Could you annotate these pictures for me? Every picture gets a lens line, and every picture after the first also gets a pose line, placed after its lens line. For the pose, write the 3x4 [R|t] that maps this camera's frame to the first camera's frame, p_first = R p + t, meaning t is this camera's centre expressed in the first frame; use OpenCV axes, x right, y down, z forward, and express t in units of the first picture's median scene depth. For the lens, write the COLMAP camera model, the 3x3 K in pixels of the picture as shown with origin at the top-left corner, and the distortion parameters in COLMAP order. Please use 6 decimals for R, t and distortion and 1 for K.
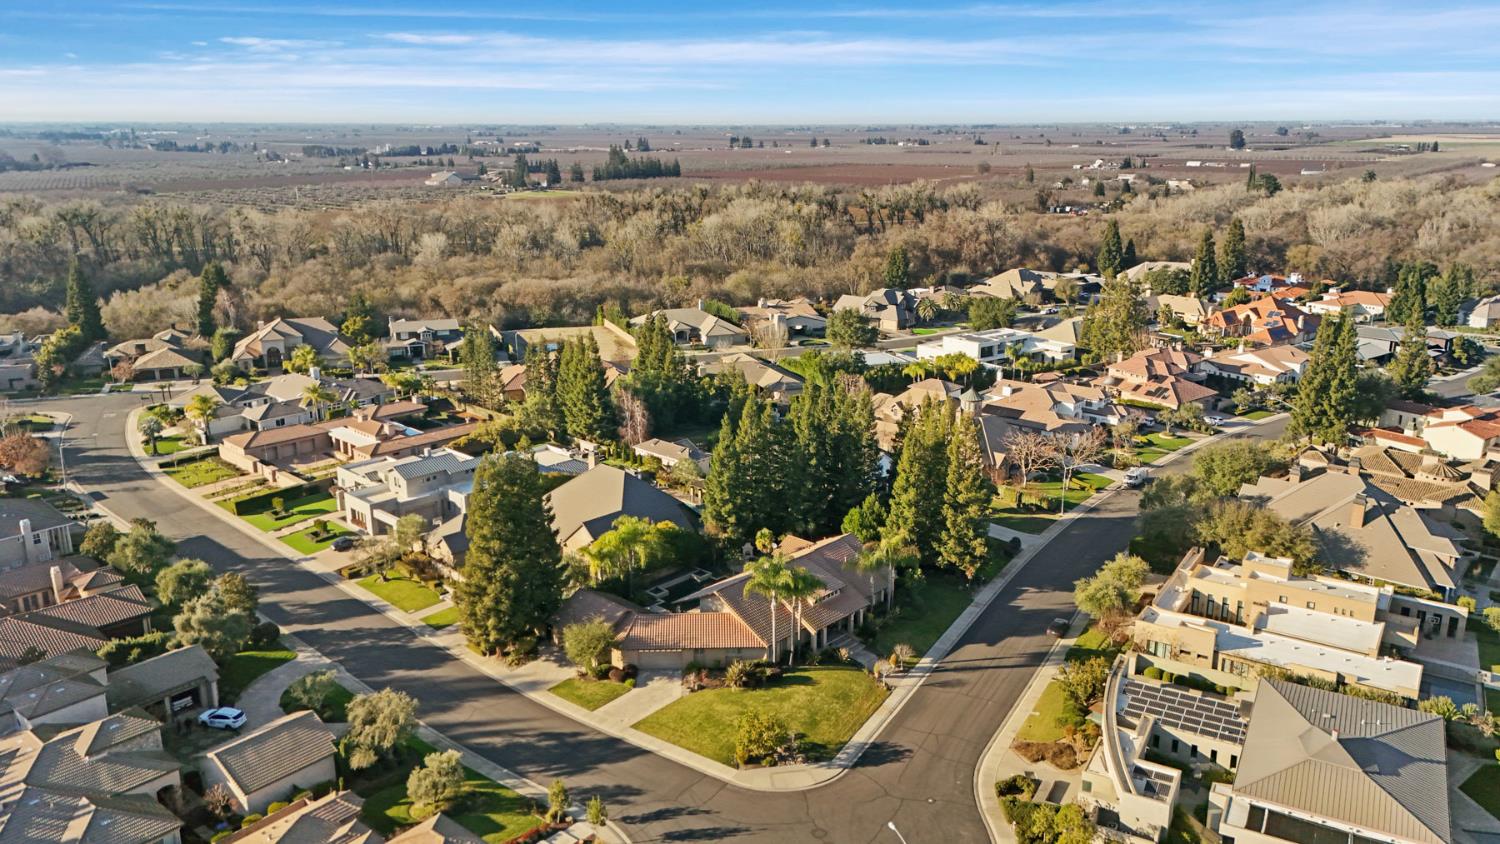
lens RADIAL K [[1106.4, 0, 746.4], [0, 1106.4, 393.3], [0, 0, 1]] dist [0.075380, -0.000813]
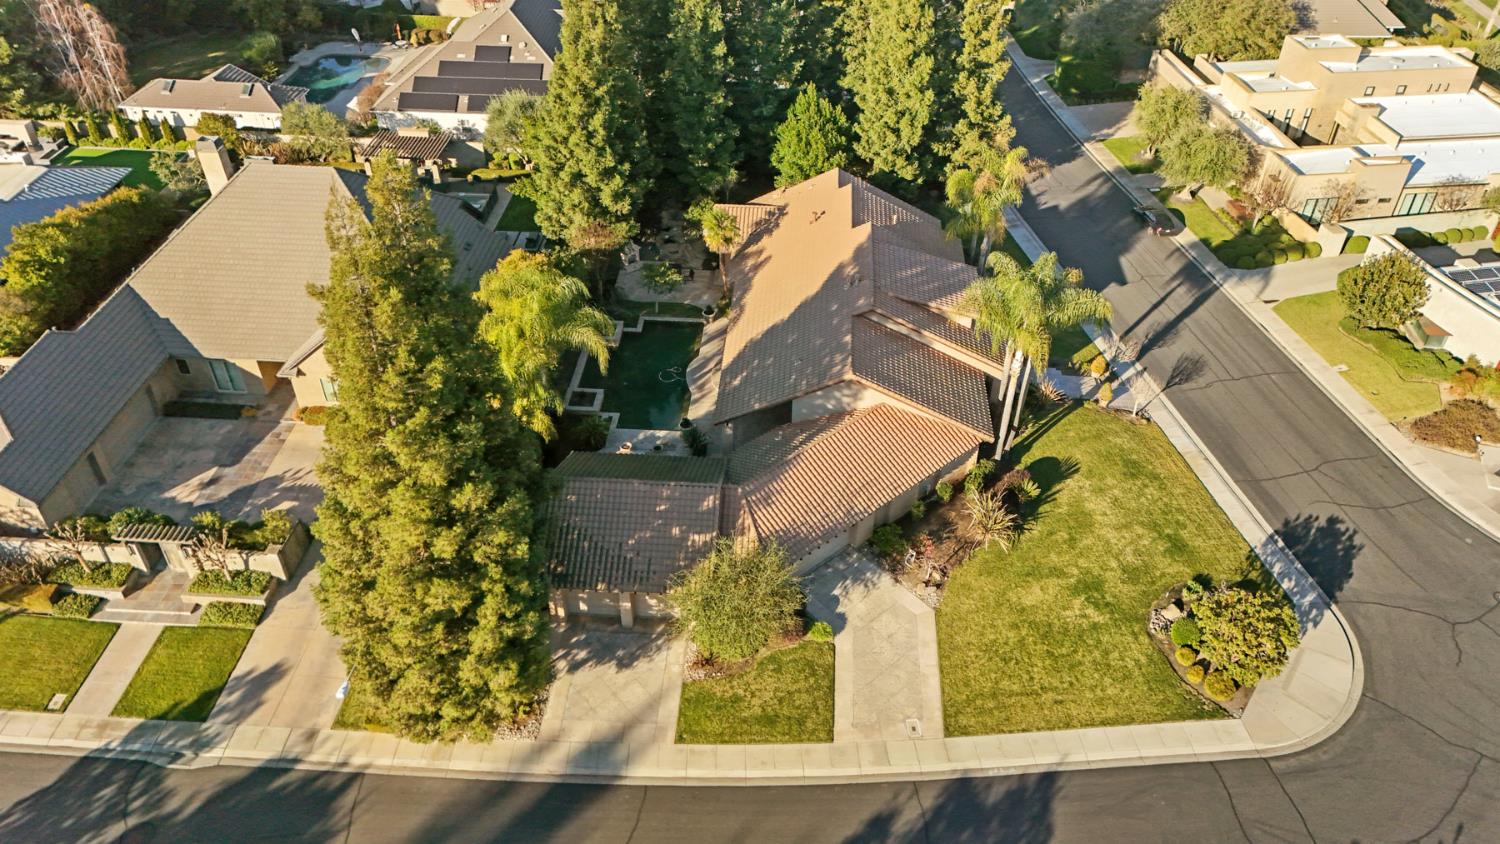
lens RADIAL K [[1099.9, 0, 750.0], [0, 1099.9, 422.0], [0, 0, 1]] dist [0.068845, -0.059851]
pose [[0.770150, -0.392144, 0.503083, -0.275374], [0.146787, 0.876489, 0.458498, -0.021591], [-0.620744, -0.279266, 0.732590, 0.615322]]
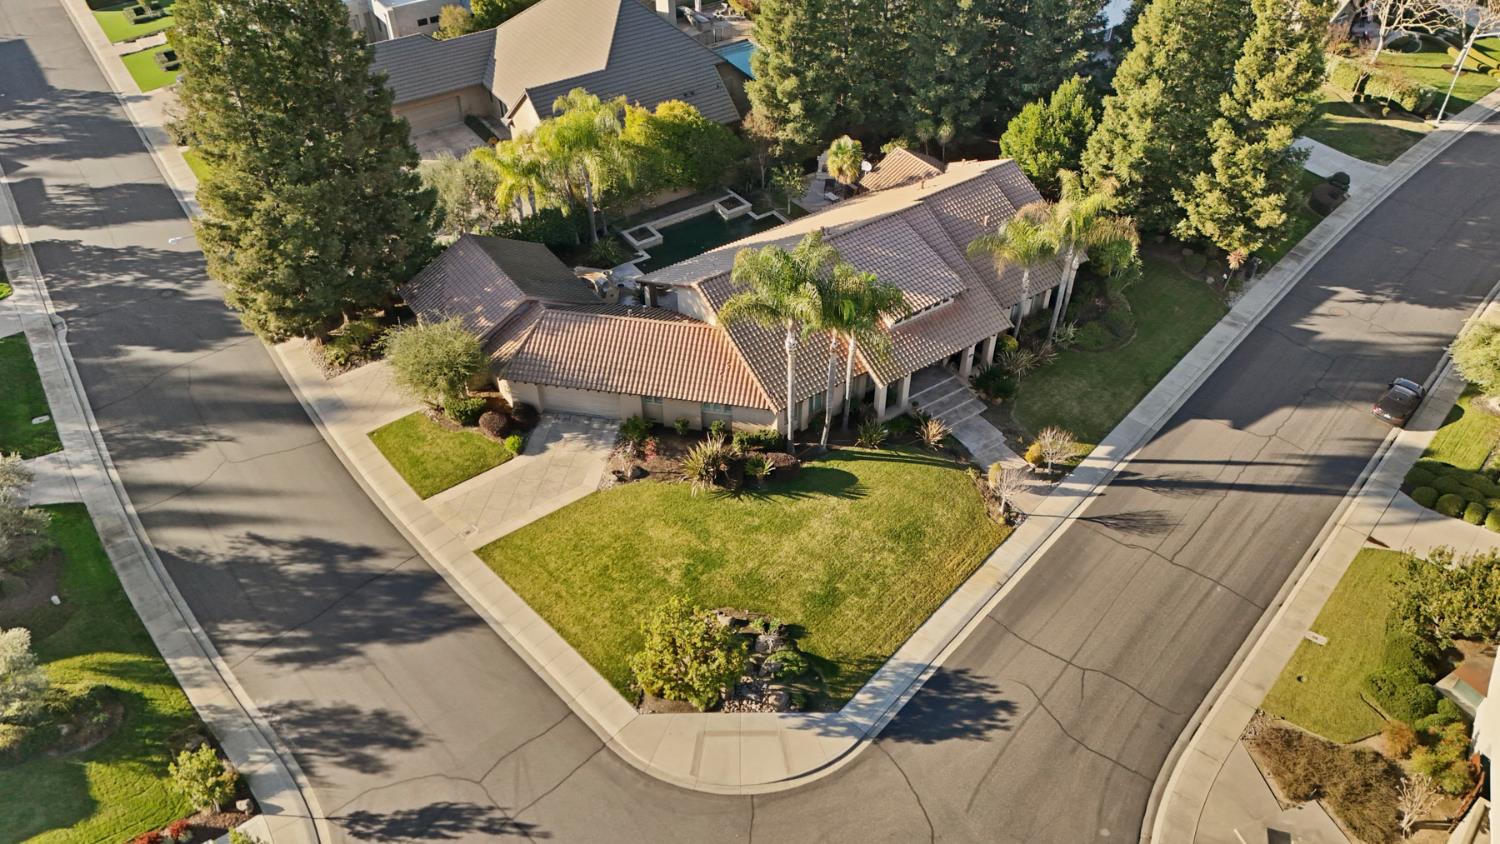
lens RADIAL K [[1099.9, 0, 750.0], [0, 1099.9, 422.0], [0, 0, 1]] dist [0.068845, -0.059851]
pose [[0.978724, 0.133160, -0.156100, 0.074471], [-0.048190, 0.888699, 0.455951, 0.005984], [0.199440, -0.438728, 0.876209, 0.490551]]
